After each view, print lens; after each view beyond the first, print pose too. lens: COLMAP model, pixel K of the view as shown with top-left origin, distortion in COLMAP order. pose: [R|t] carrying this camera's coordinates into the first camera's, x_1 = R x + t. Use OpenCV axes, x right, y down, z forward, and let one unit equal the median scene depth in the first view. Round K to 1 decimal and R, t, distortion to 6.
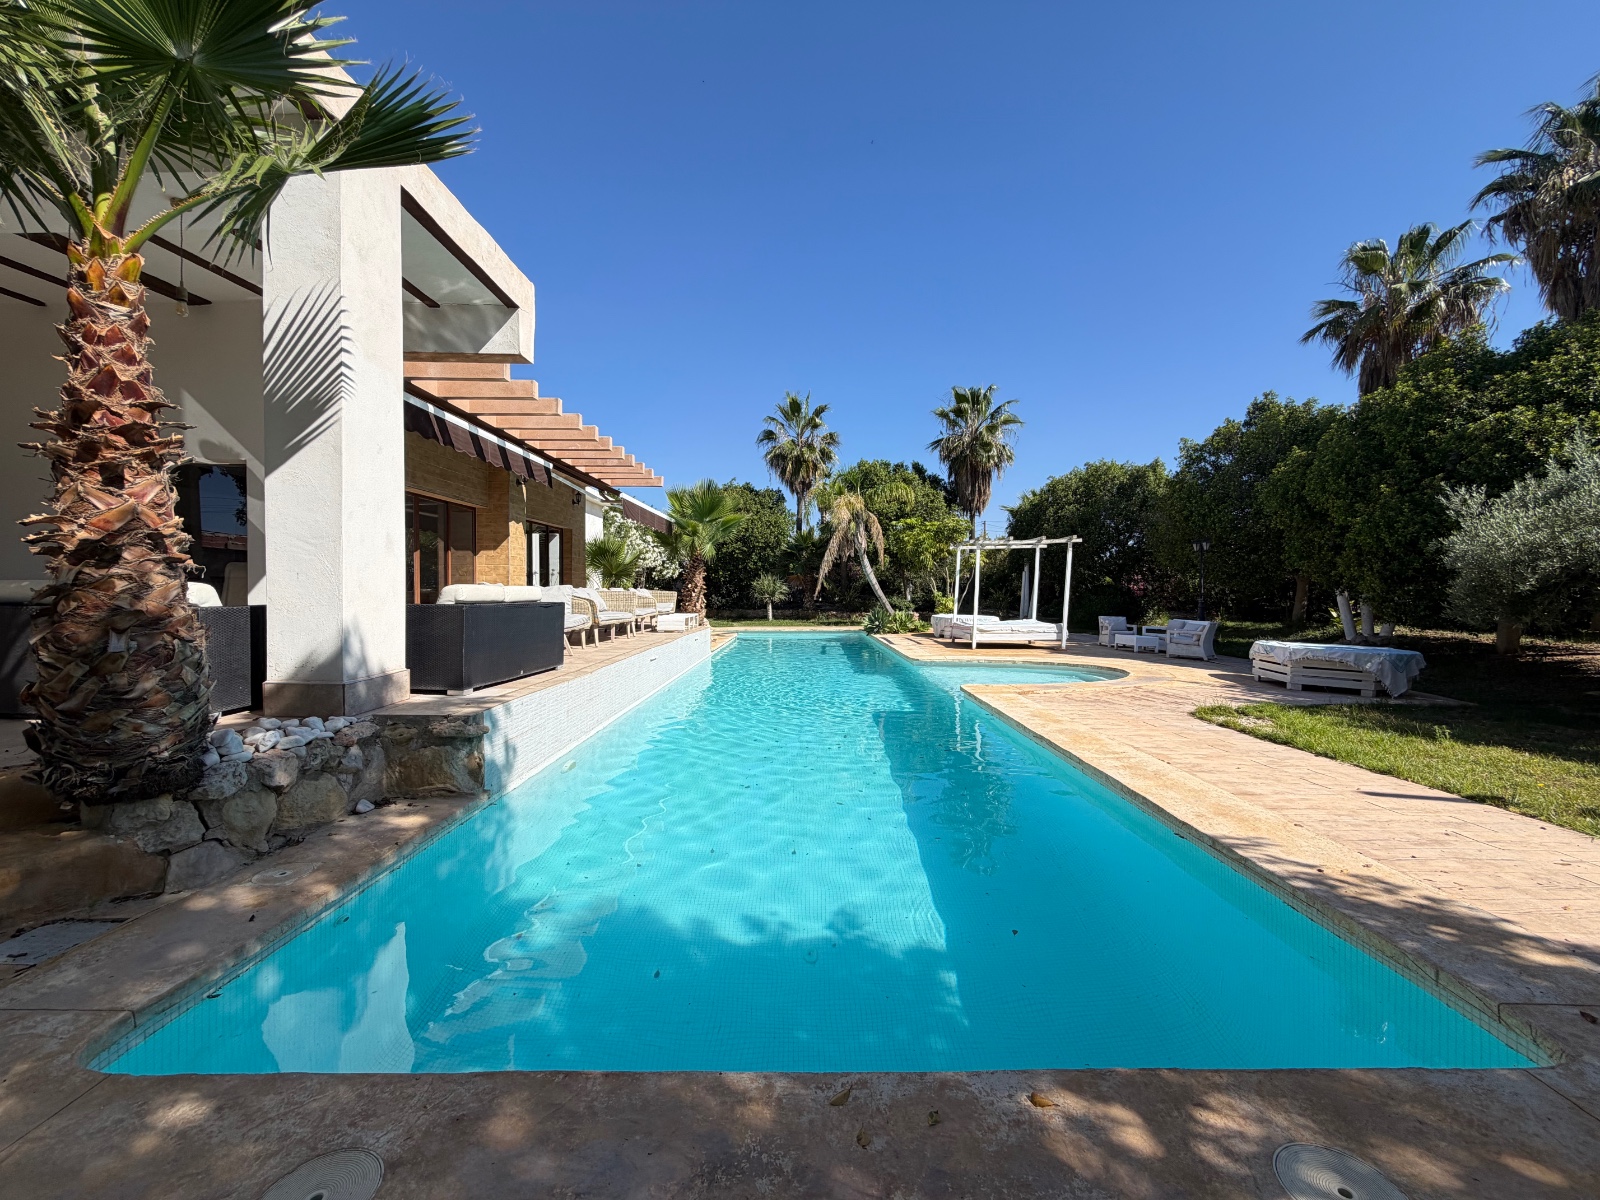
lens RADIAL K [[639.1, 0, 796.7], [0, 639.1, 600.3], [0, 0, 1]] dist [-0.000059, -0.000079]
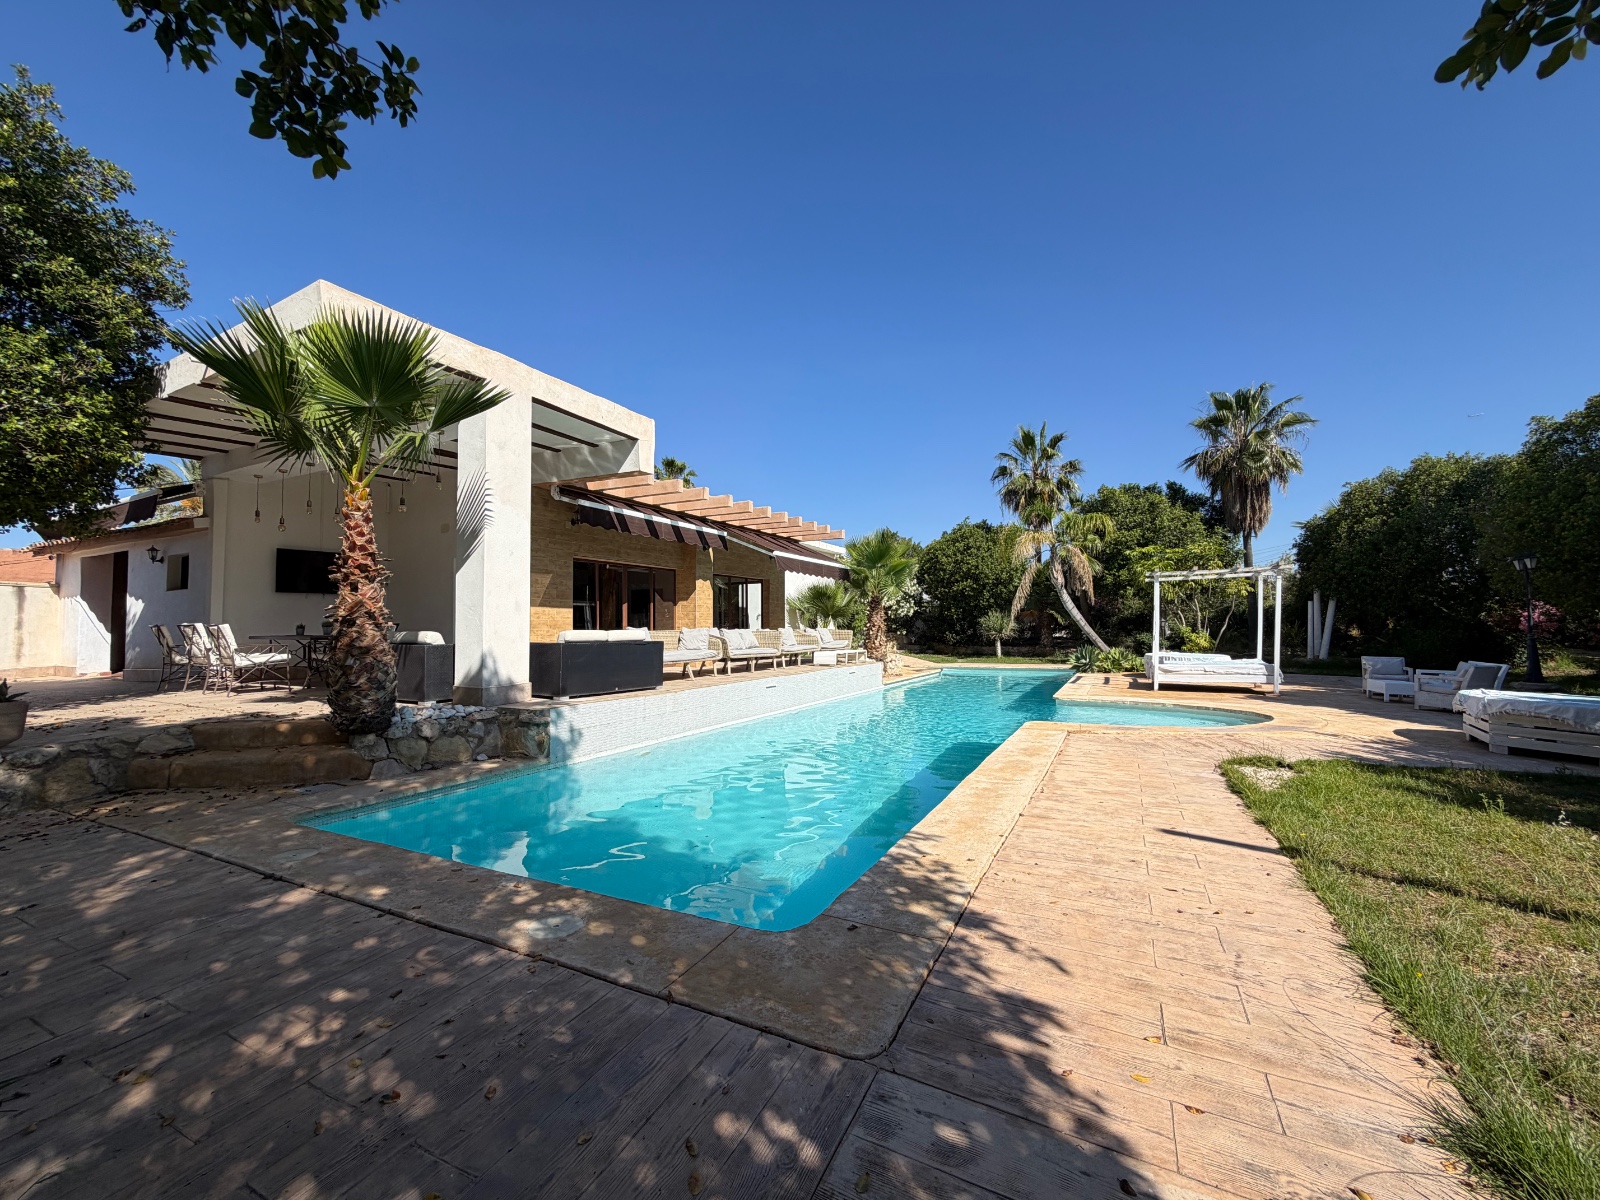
lens RADIAL K [[639.1, 0, 796.7], [0, 639.1, 600.7], [0, 0, 1]] dist [-0.000059, -0.000079]
pose [[0.891252, -0.028877, -0.452588, 0.238112], [0.003579, 0.998387, -0.056654, -0.002217], [0.453494, 0.048873, 0.889918, -0.053107]]
